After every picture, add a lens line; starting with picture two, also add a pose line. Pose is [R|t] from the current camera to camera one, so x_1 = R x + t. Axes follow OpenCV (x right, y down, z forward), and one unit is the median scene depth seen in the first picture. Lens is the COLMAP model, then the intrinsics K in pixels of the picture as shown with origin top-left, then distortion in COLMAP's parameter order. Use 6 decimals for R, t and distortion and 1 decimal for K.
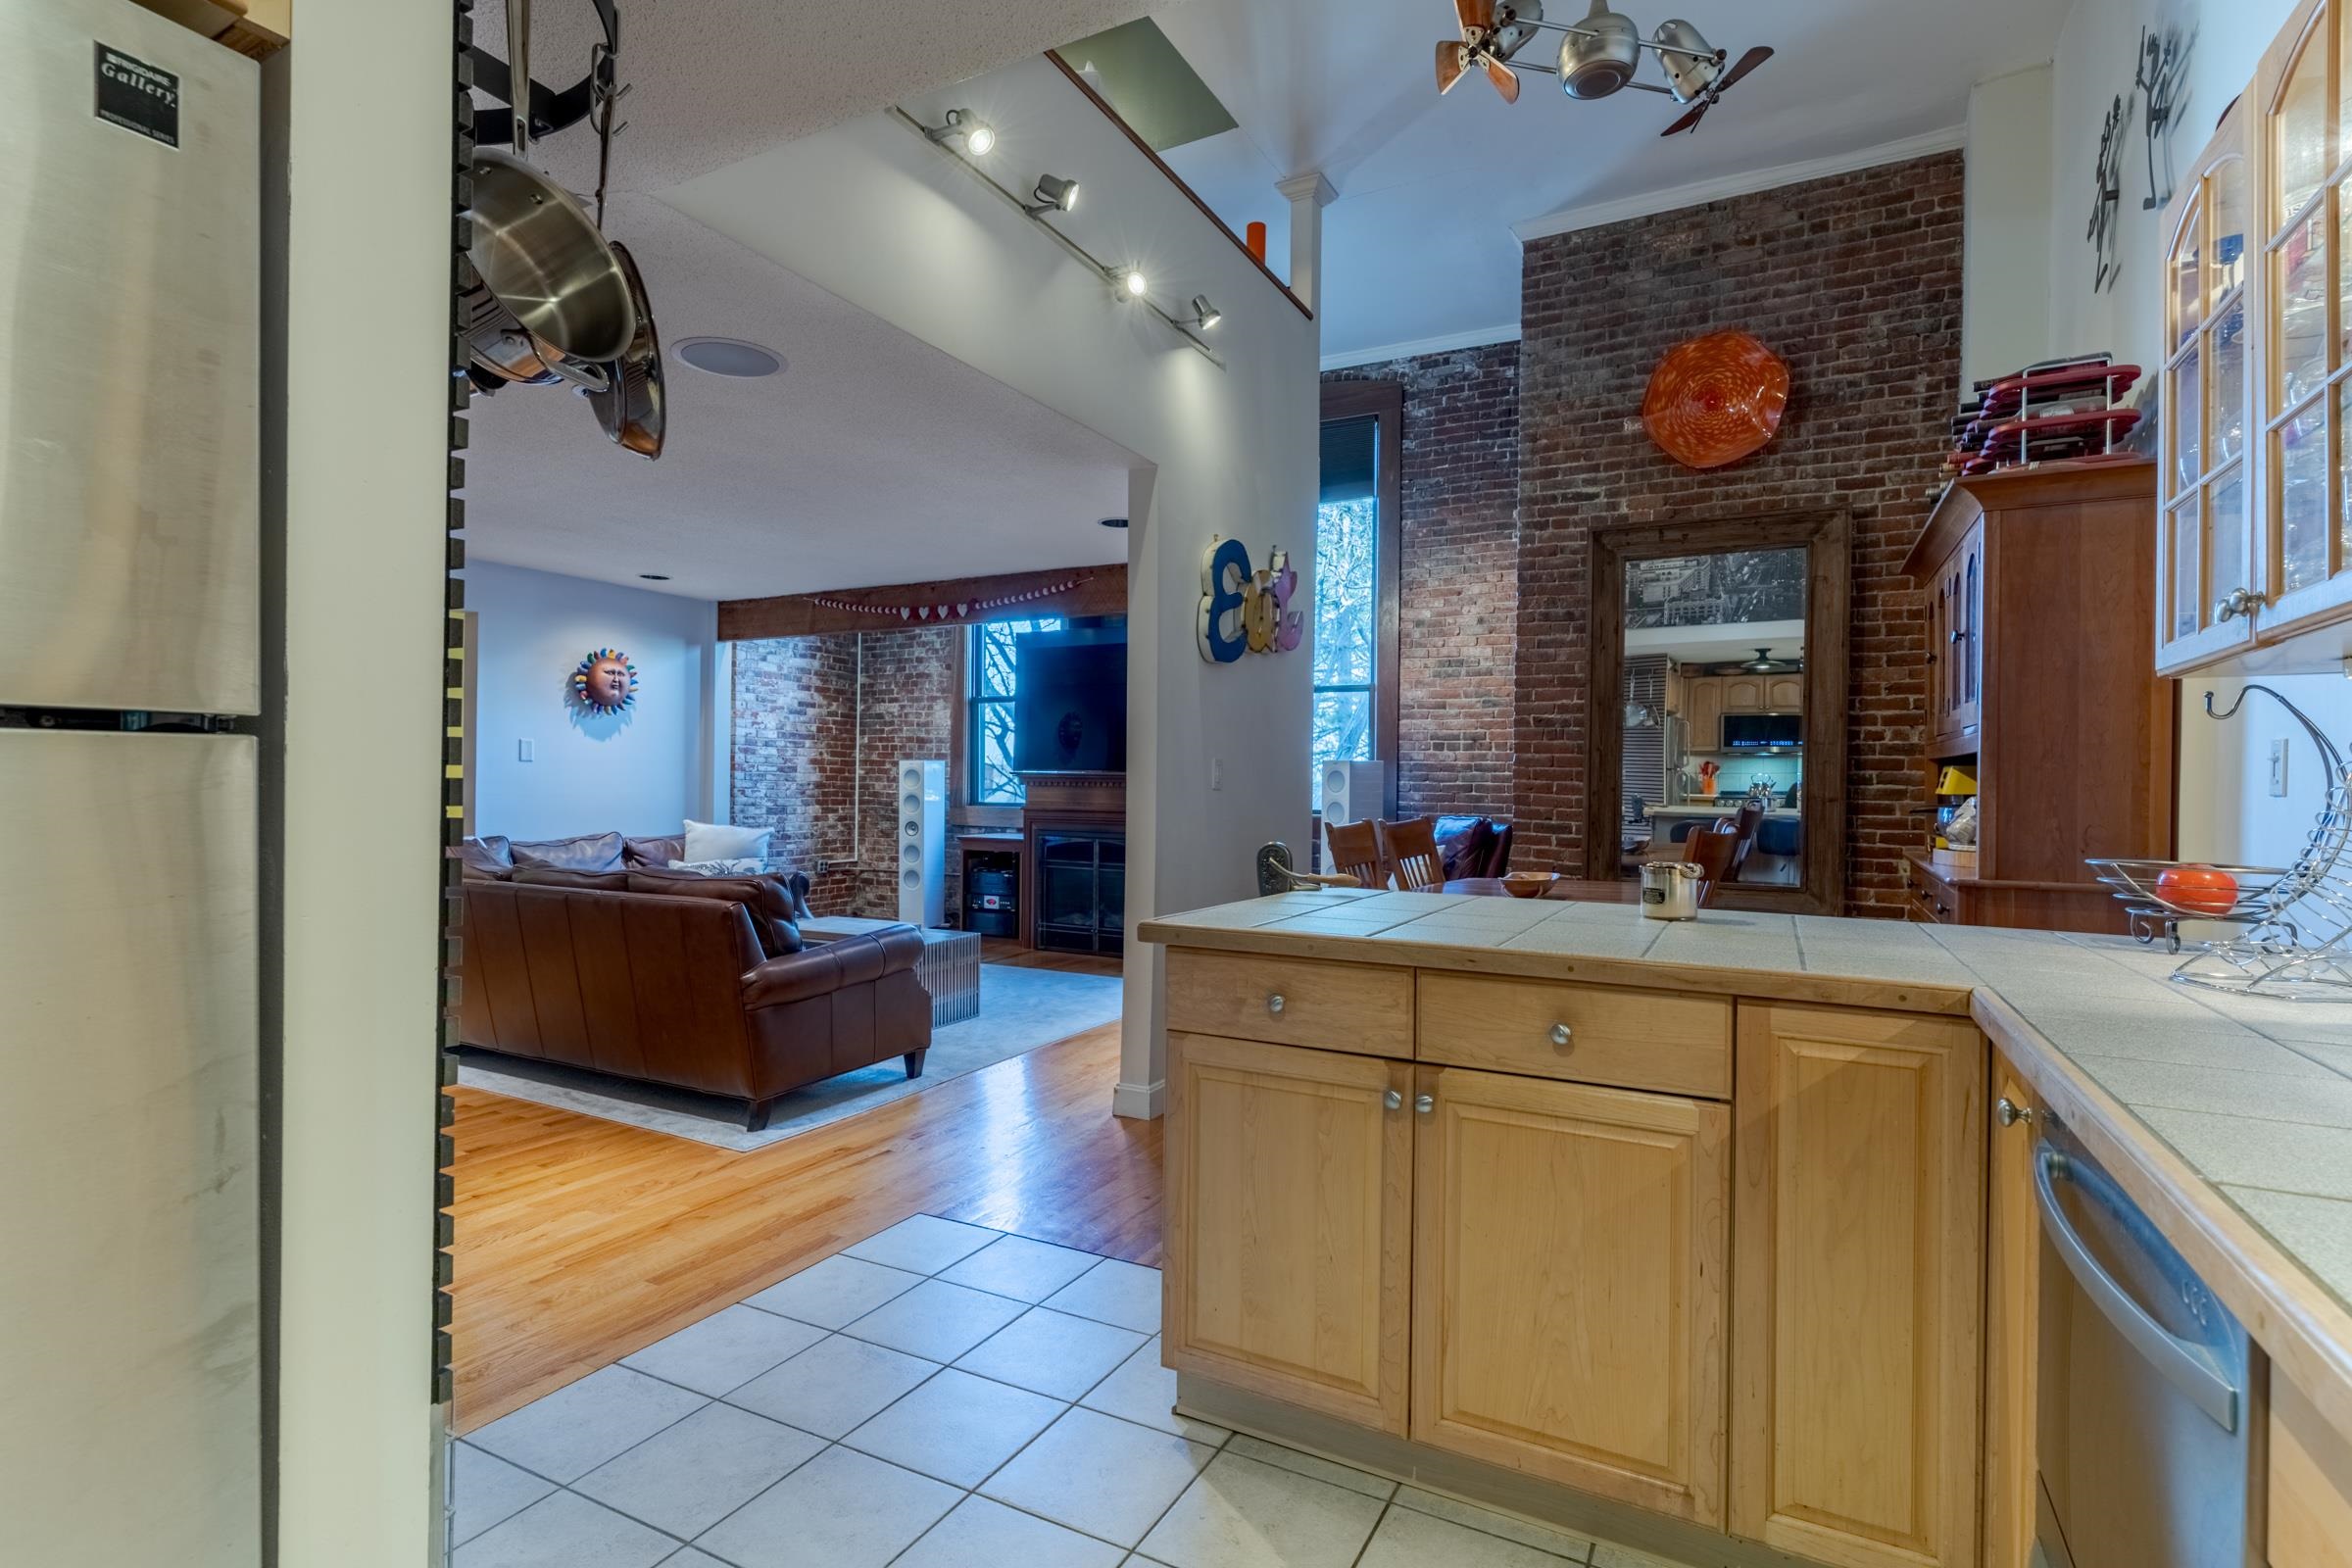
lens RADIAL K [[1123.6, 0, 1174.0], [0, 1123.6, 787.8], [0, 0, 1]] dist [0.004395, -0.001526]
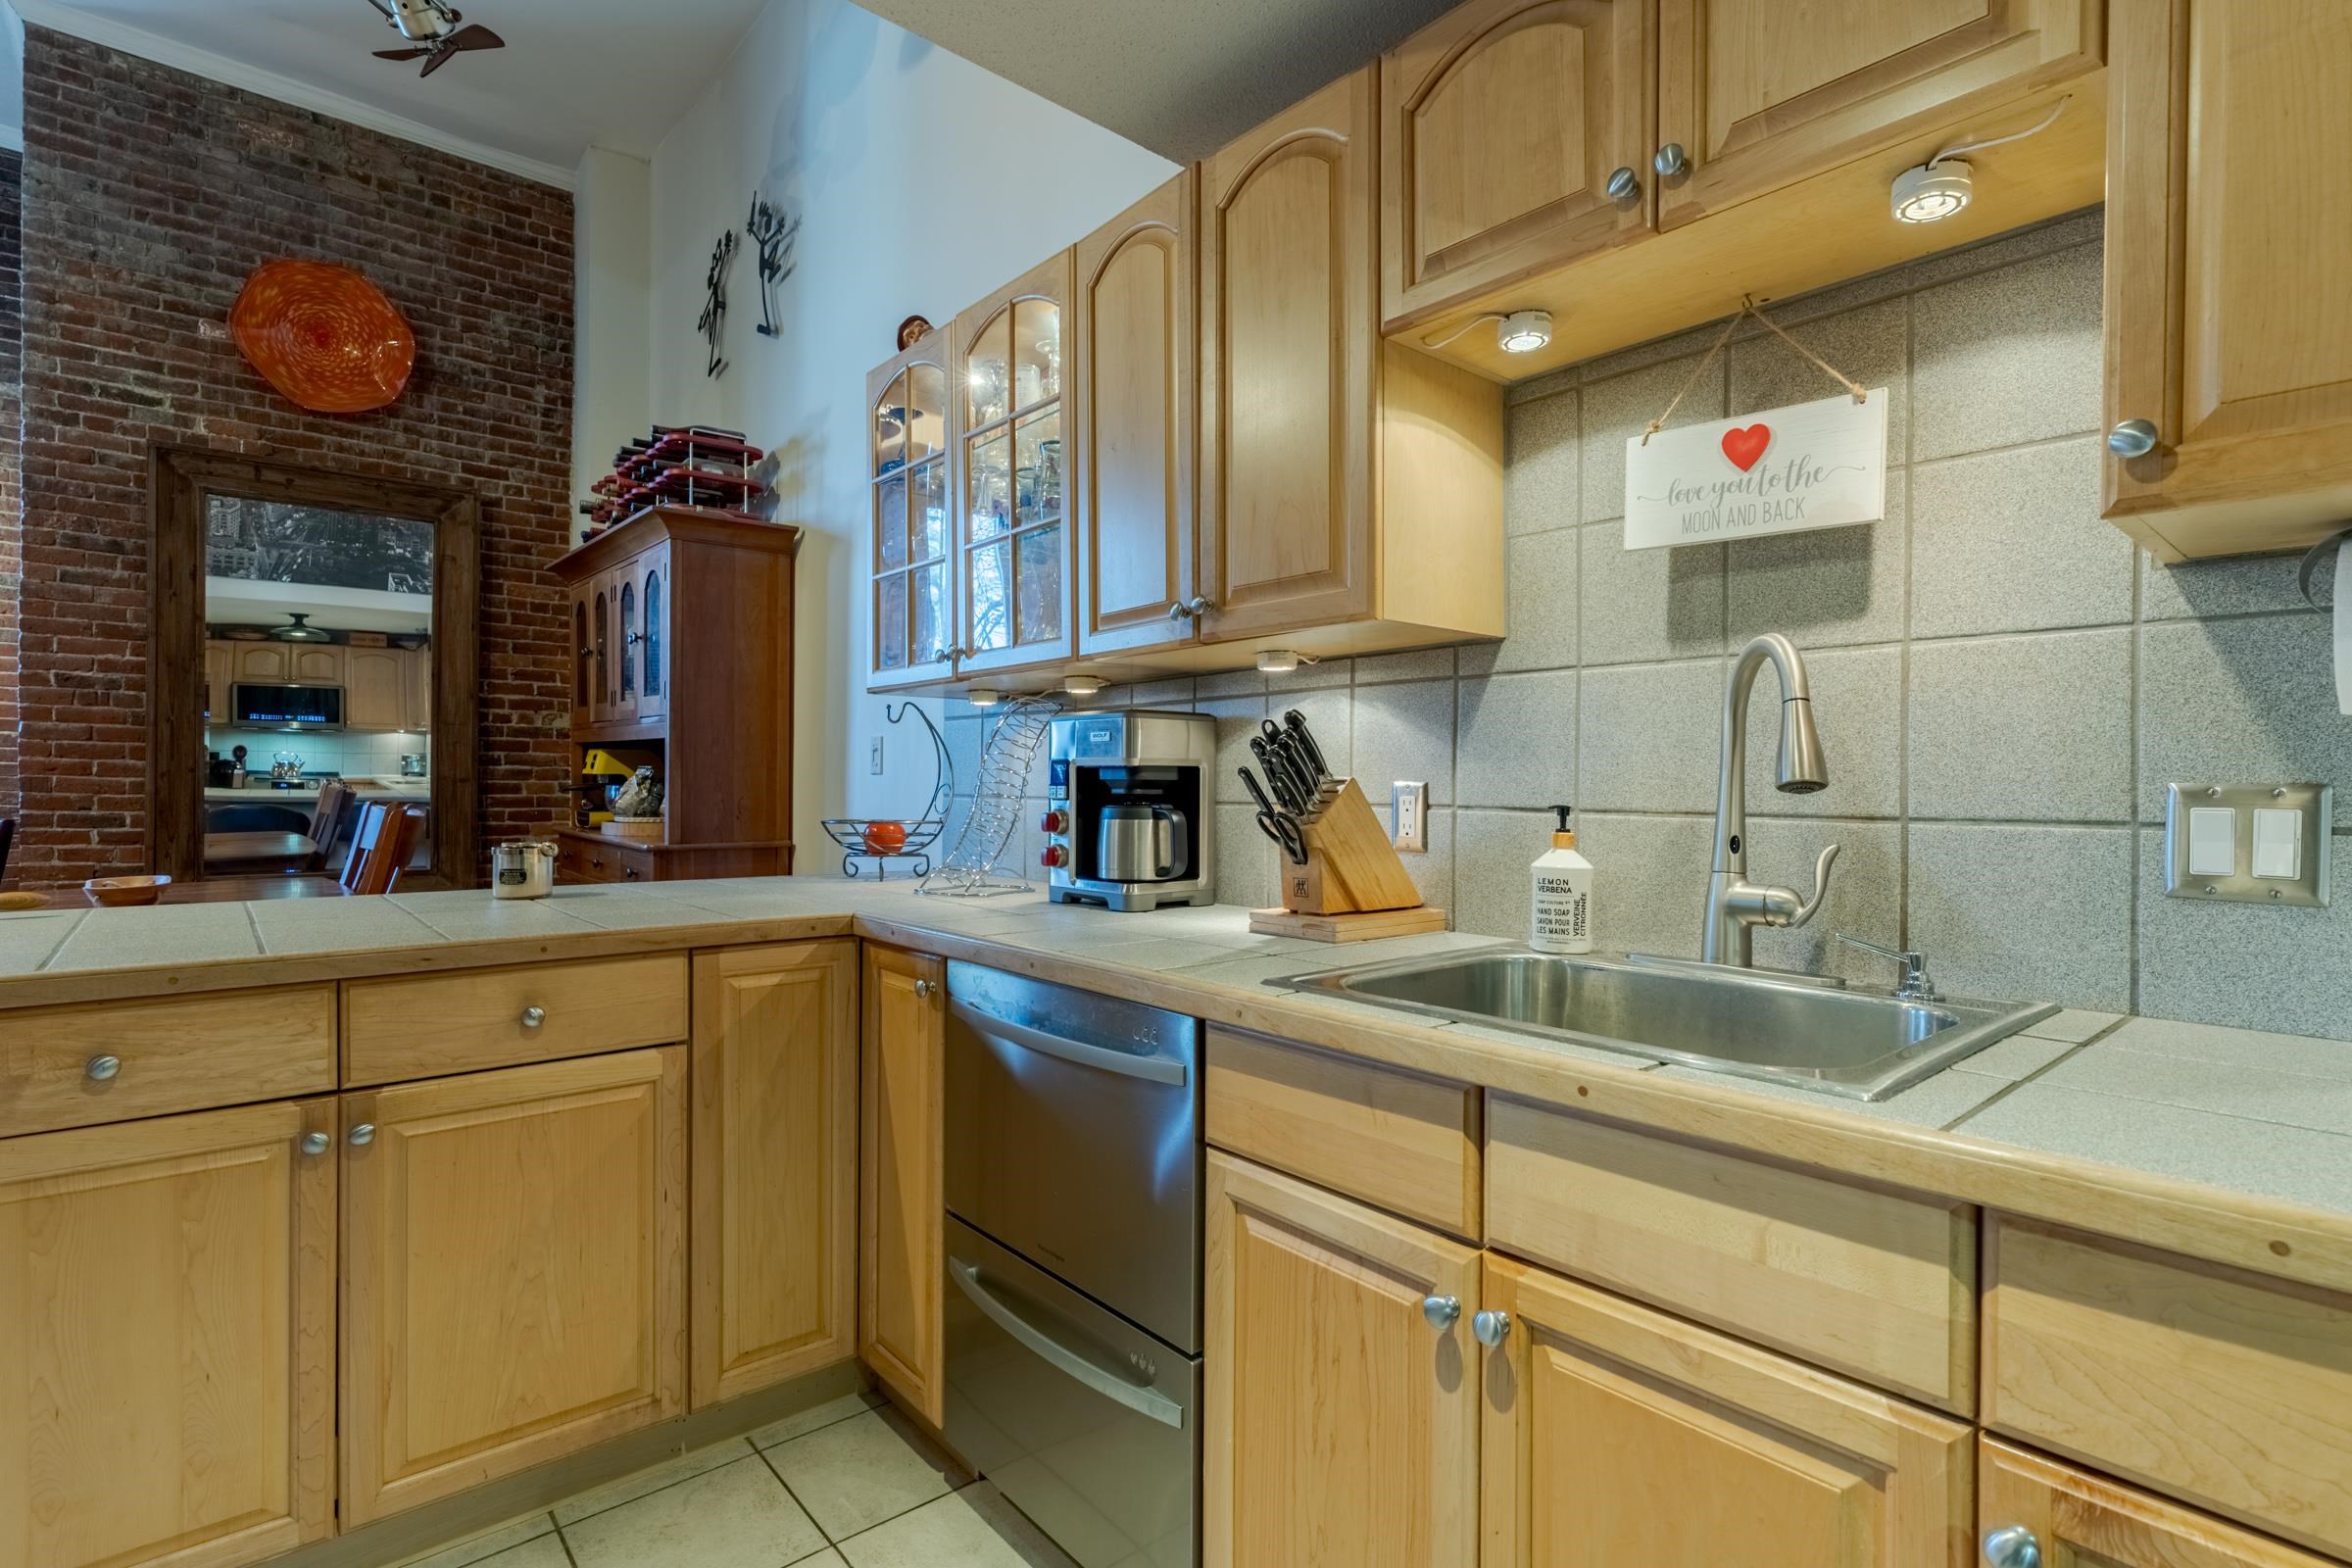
lens RADIAL K [[1123.6, 0, 1174.8], [0, 1123.6, 789.2], [0, 0, 1]] dist [0.004395, -0.001526]
pose [[0.360948, -0.017133, 0.932429, -0.116670], [-0.000608, 0.999827, 0.018607, -0.000233], [-0.932586, -0.007283, 0.360875, 0.035569]]
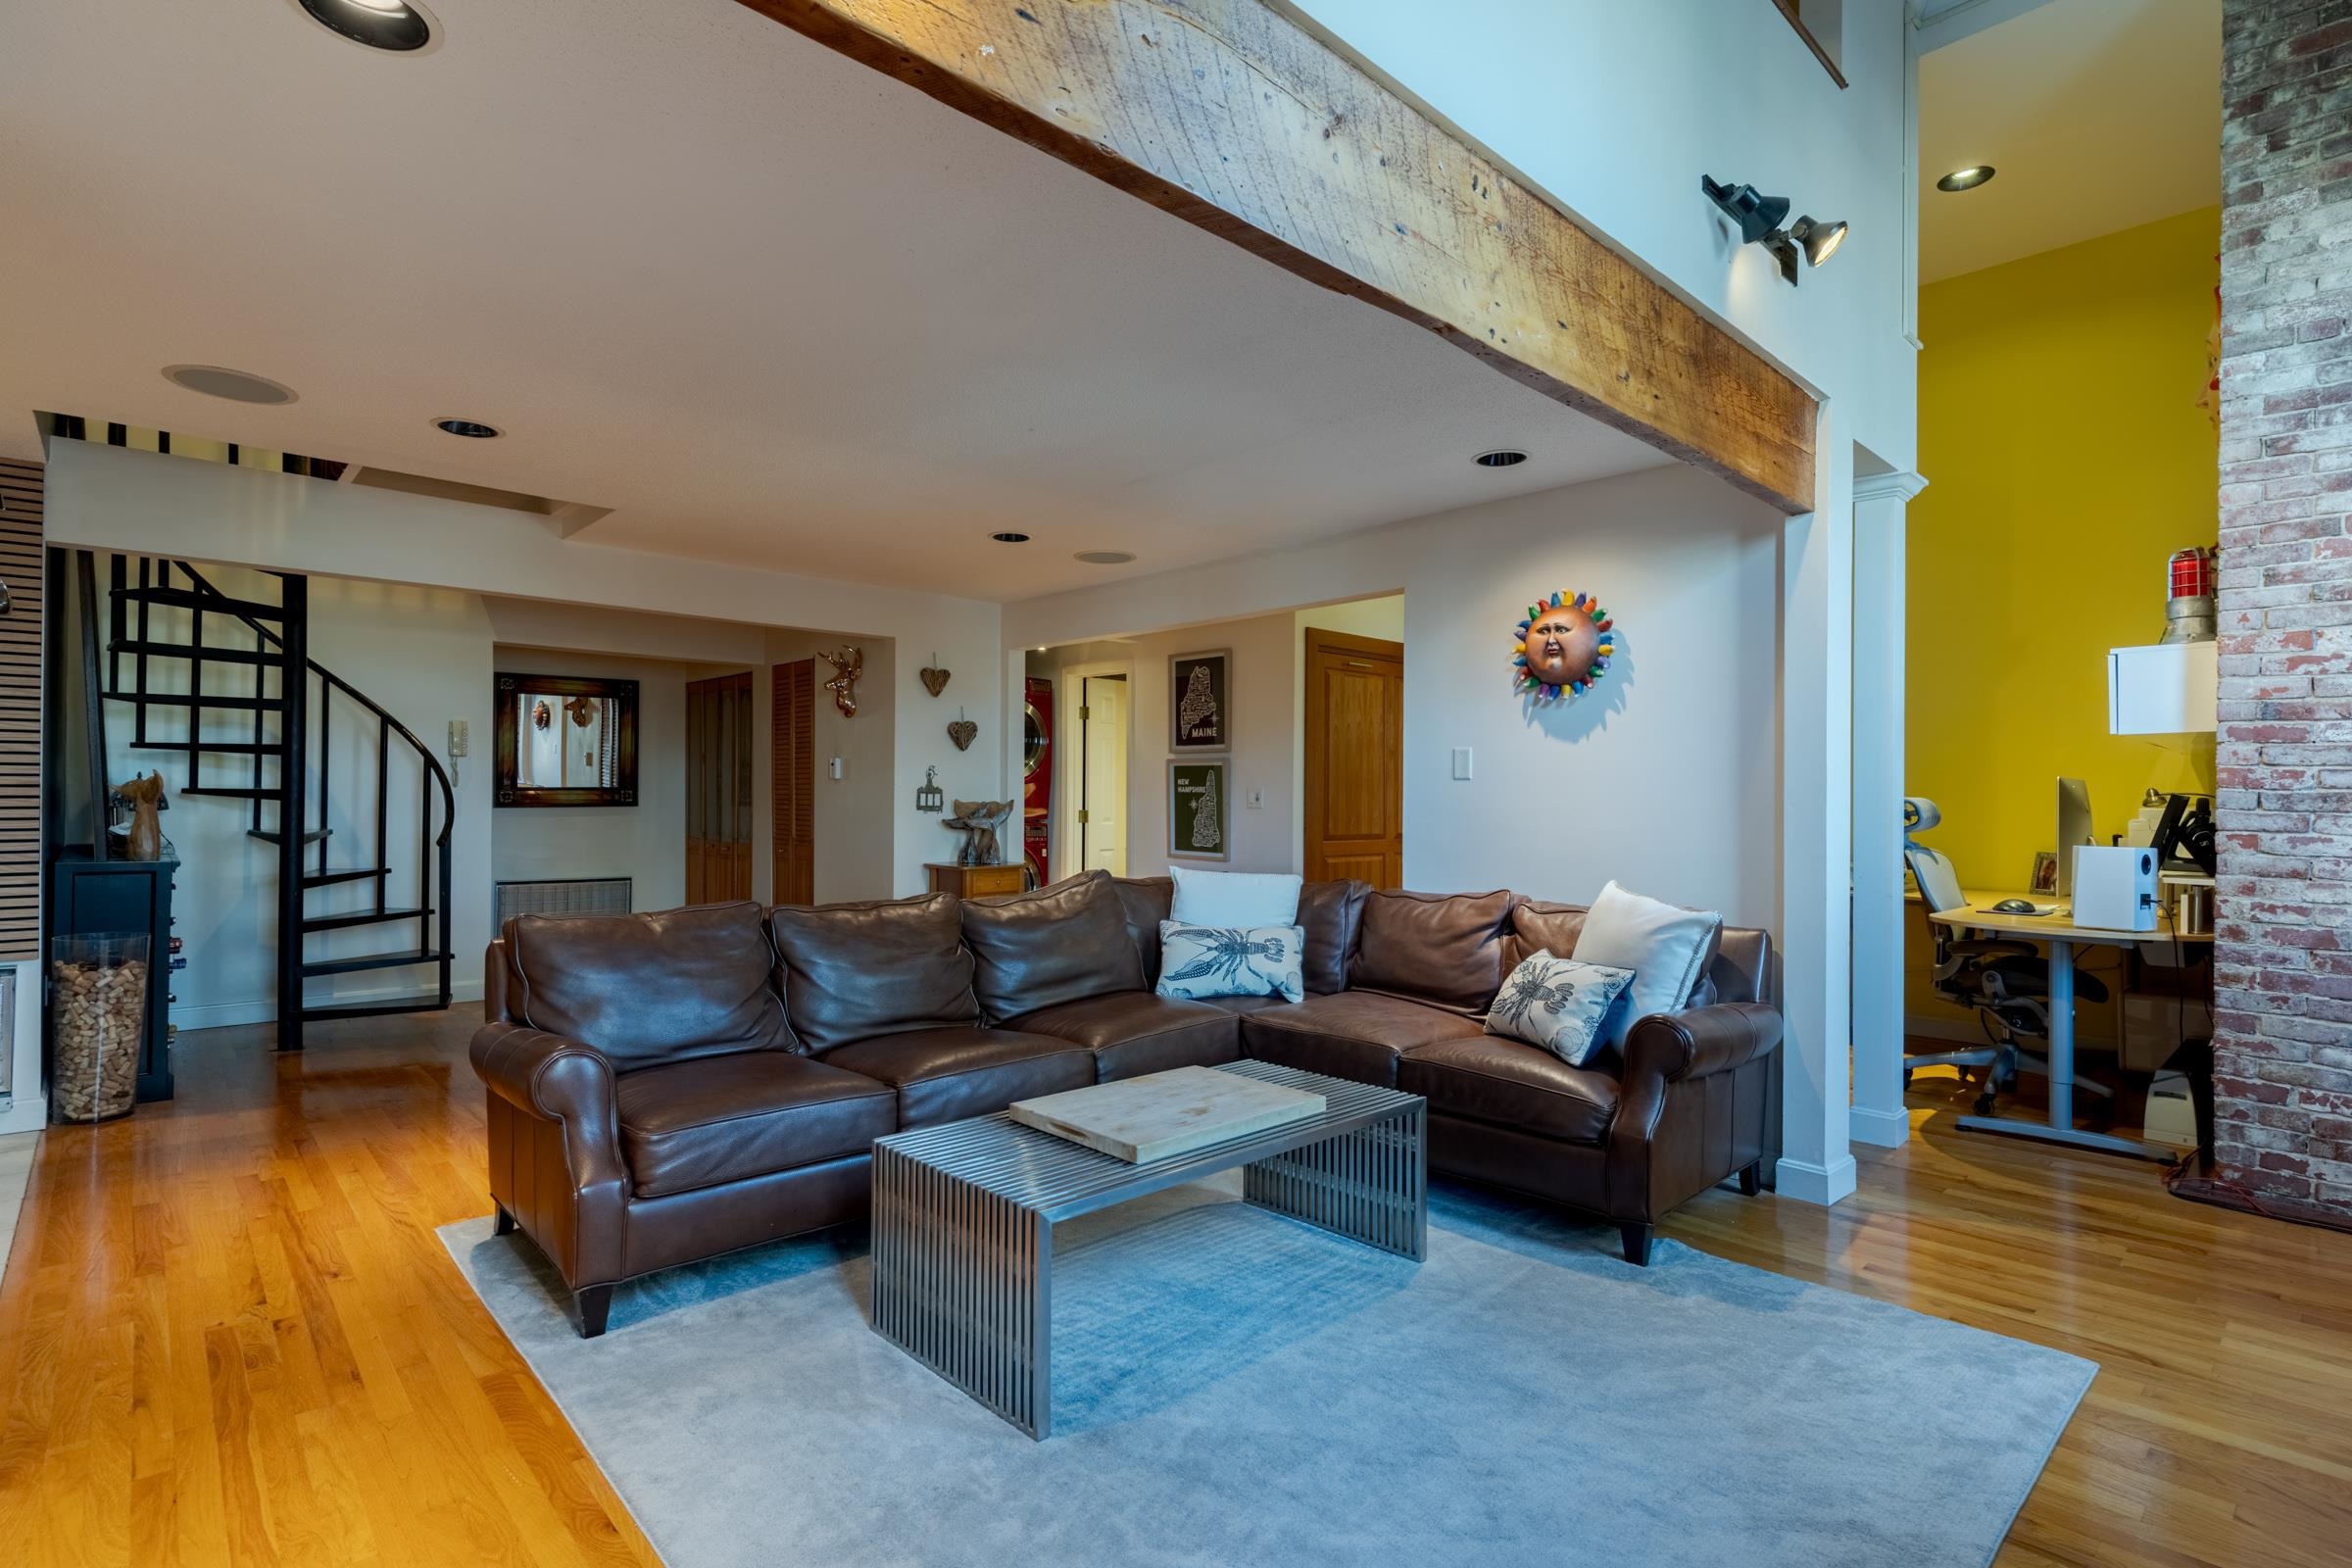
lens RADIAL K [[1123.6, 0, 1171.0], [0, 1123.6, 786.8], [0, 0, 1]] dist [0.004395, -0.001526]
pose [[-0.321271, -0.025328, -0.946648, 0.169880], [-0.016181, 0.999643, -0.021254, -0.001252], [0.946849, 0.008489, -0.321566, 1.207505]]
